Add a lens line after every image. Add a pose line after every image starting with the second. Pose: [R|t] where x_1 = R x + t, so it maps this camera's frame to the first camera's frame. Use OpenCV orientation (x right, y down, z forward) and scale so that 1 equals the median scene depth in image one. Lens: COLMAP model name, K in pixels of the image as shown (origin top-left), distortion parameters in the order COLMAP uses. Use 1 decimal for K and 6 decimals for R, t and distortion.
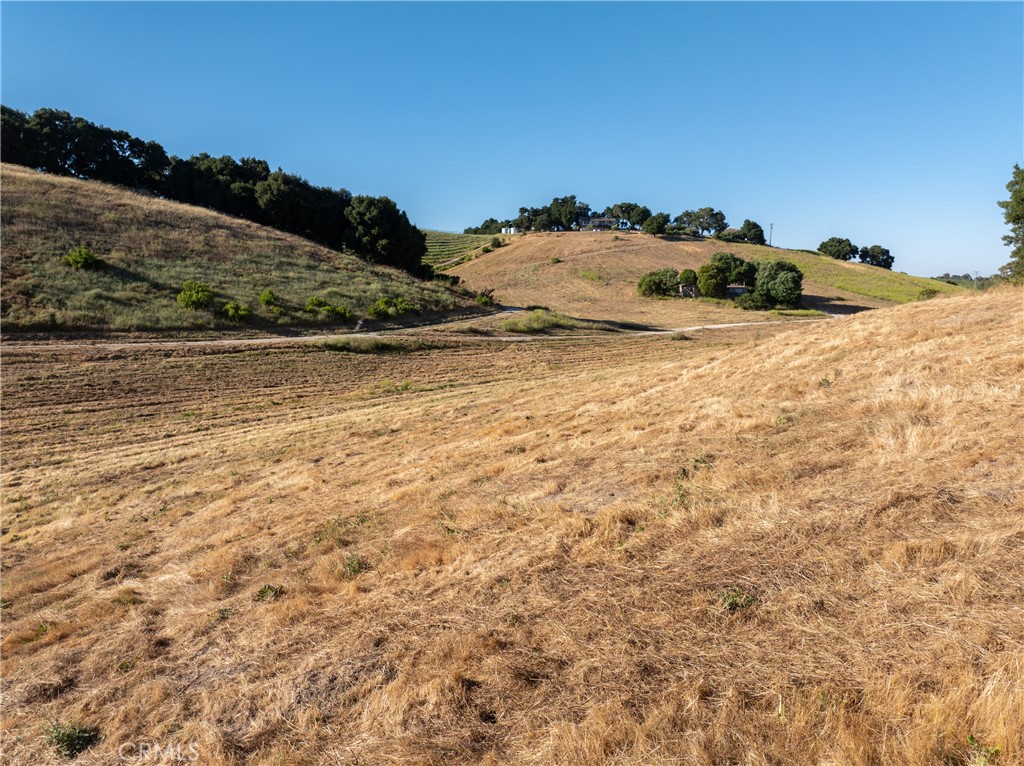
lens RADIAL K [[724.3, 0, 512.0], [0, 724.3, 383.0], [0, 0, 1]] dist [-0.022952, -0.002789]
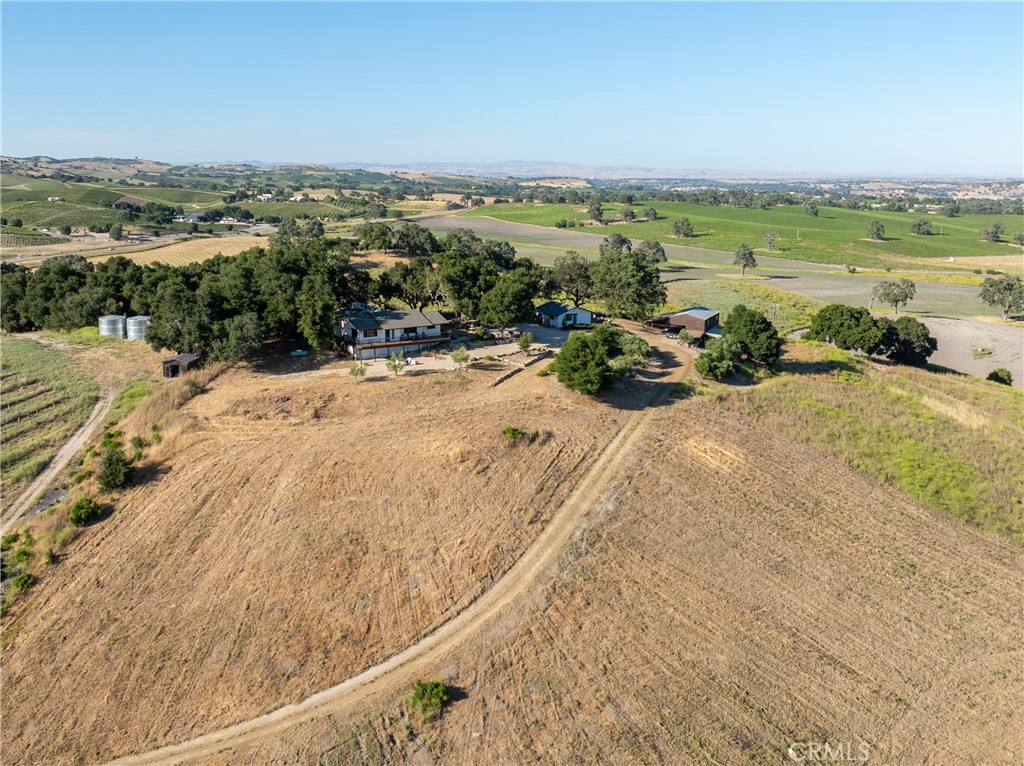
lens RADIAL K [[974.3, 0, 511.7], [0, 974.3, 330.1], [0, 0, 1]] dist [-0.020188, -0.013068]
pose [[0.902446, -0.064174, 0.425997, -0.038976], [0.051426, 0.997819, 0.041373, -0.243778], [-0.427723, -0.015429, 0.903778, 0.547898]]
